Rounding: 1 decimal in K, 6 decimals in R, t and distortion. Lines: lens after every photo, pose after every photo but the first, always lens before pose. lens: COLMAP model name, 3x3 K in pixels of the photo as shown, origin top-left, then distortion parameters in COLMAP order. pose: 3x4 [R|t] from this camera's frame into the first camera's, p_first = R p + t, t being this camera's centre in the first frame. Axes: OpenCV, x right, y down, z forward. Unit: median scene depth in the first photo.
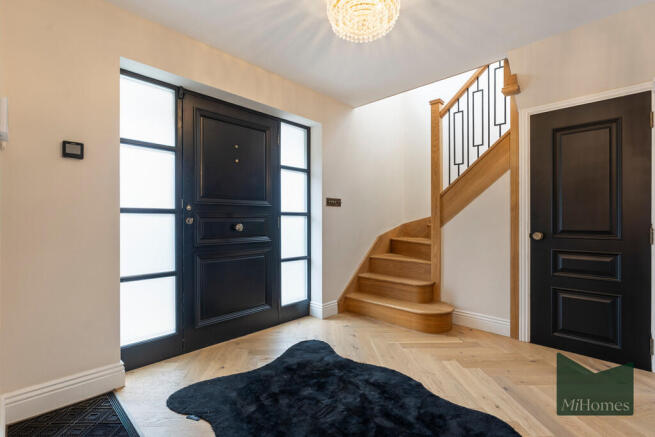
lens RADIAL K [[305.1, 0, 326.4], [0, 305.1, 219.5], [0, 0, 1]] dist [-0.002030, 0.000229]
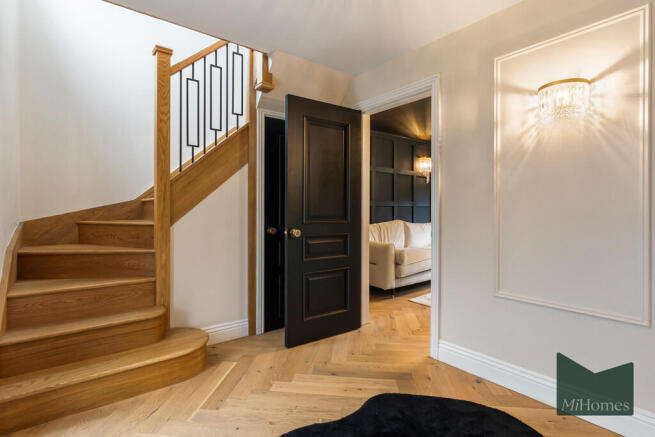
lens RADIAL K [[317.5, 0, 326.2], [0, 317.5, 211.8], [0, 0, 1]] dist [0.018327, -0.000291]
pose [[0.161790, -0.000706, 0.986825, -0.351447], [0.001473, 0.999999, 0.000474, -0.011553], [-0.986824, 0.001377, 0.161790, 0.565952]]
